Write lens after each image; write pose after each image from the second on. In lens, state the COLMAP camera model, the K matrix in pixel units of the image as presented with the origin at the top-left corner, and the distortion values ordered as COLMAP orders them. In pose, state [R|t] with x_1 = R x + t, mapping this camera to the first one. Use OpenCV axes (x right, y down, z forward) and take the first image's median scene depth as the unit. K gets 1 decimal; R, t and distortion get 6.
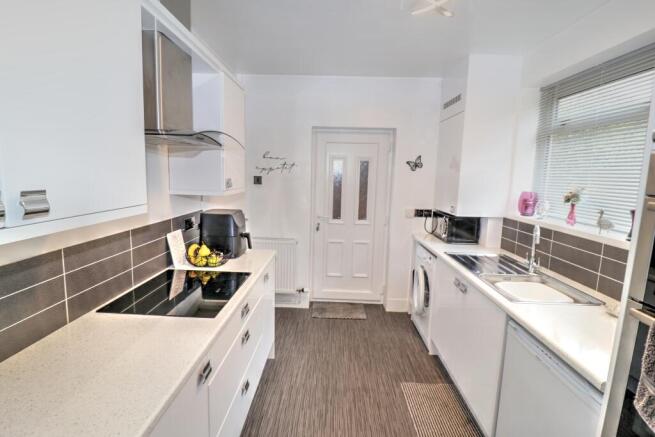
lens RADIAL K [[304.2, 0, 327.6], [0, 304.2, 215.4], [0, 0, 1]] dist [-0.015751, -0.004435]
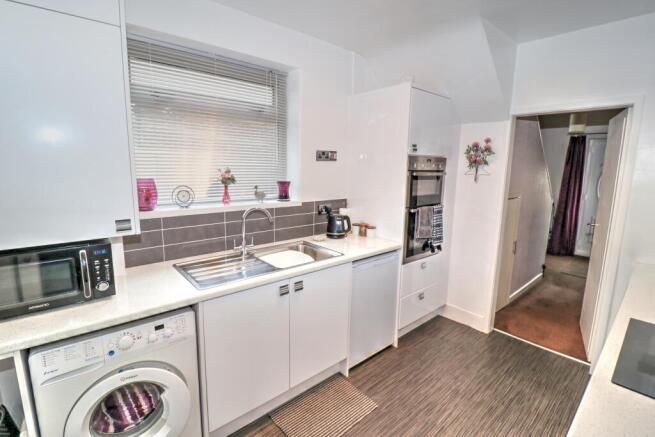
lens RADIAL K [[304.2, 0, 327.4], [0, 304.2, 214.6], [0, 0, 1]] dist [-0.015751, -0.004435]
pose [[-0.670437, -0.158642, 0.724808, -0.182907], [0.049462, 0.965145, 0.256998, -0.208223], [-0.740316, 0.208151, -0.639223, 1.634256]]
